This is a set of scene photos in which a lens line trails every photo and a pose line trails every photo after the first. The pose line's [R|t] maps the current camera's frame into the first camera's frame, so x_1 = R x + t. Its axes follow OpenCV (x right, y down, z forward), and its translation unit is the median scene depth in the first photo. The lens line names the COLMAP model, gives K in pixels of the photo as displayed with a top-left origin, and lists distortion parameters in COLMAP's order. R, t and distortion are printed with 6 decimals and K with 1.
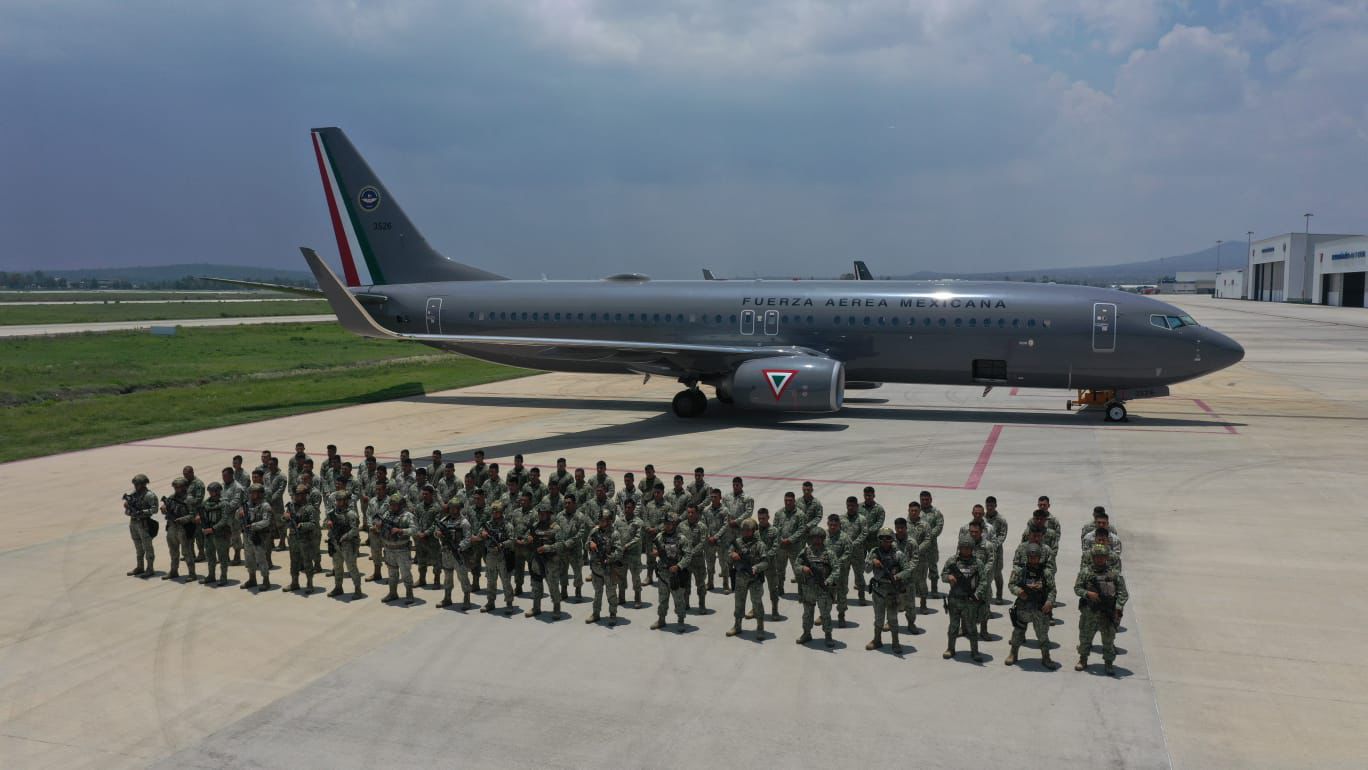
lens RADIAL K [[1069.1, 0, 679.6], [0, 1069.1, 384.1], [0, 0, 1]] dist [0.010885, 0.000312]
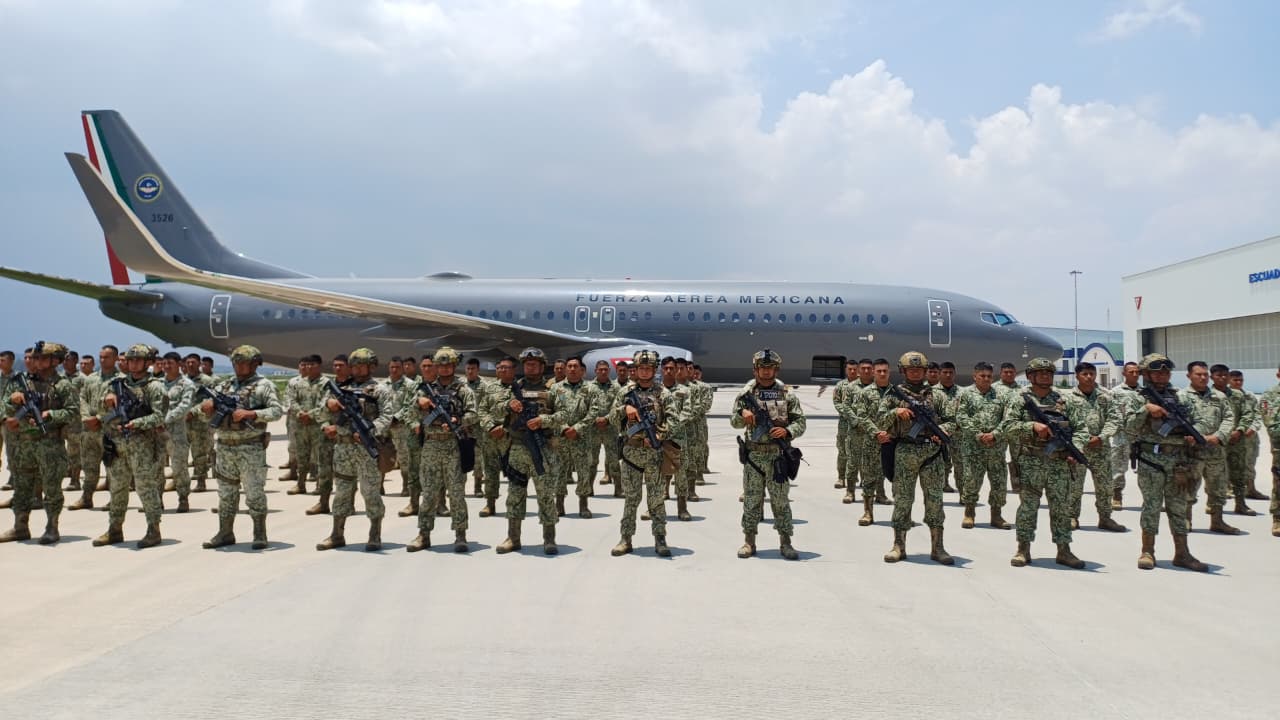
lens RADIAL K [[916.7, 0, 640.6], [0, 916.7, 310.7], [0, 0, 1]] dist [0.060723, -0.029636]
pose [[0.973480, 0.030786, 0.226690, -0.079589], [0.006106, 0.987055, -0.160268, 0.074295], [-0.228689, 0.157402, 0.960690, 0.220559]]
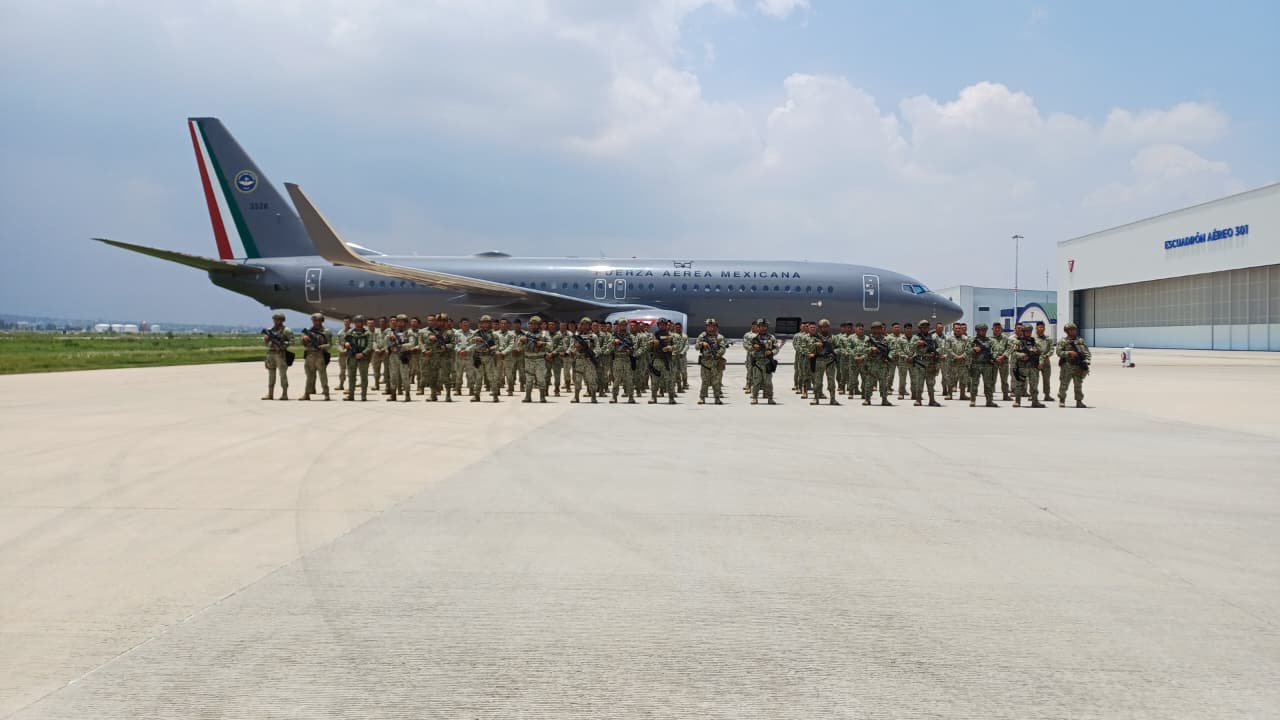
lens RADIAL K [[916.7, 0, 634.9], [0, 916.7, 327.1], [0, 0, 1]] dist [0.060723, -0.029636]
pose [[0.964372, 0.016419, 0.264041, -0.198267], [0.009811, 0.995166, -0.097718, 0.101331], [-0.264370, 0.096827, 0.959549, -0.033095]]
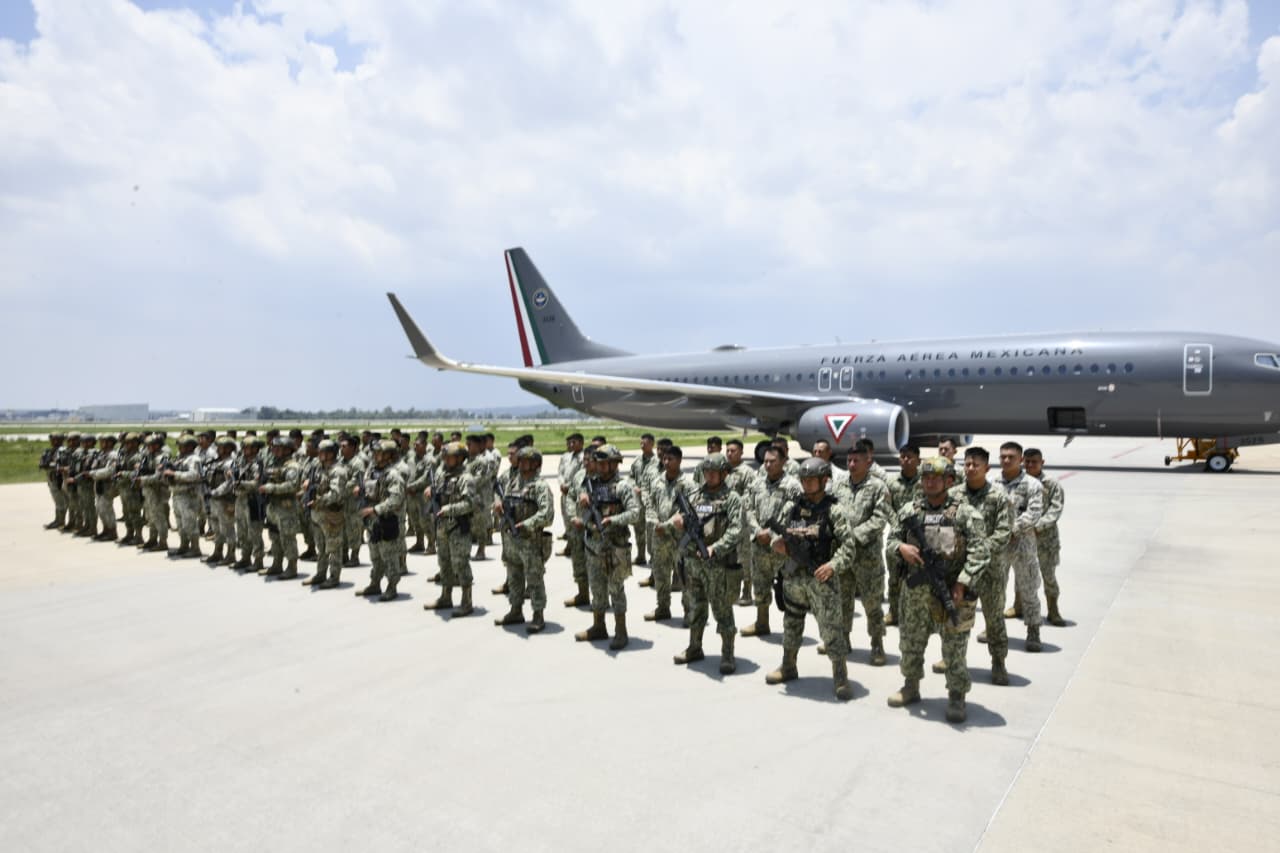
lens RADIAL K [[771.4, 0, 630.7], [0, 771.4, 419.6], [0, 0, 1]] dist [-0.003319, -0.004802]
pose [[0.953087, -0.001603, -0.302693, 0.125830], [-0.023498, 0.996576, -0.079266, 0.056829], [0.301783, 0.082660, 0.949786, 0.209923]]
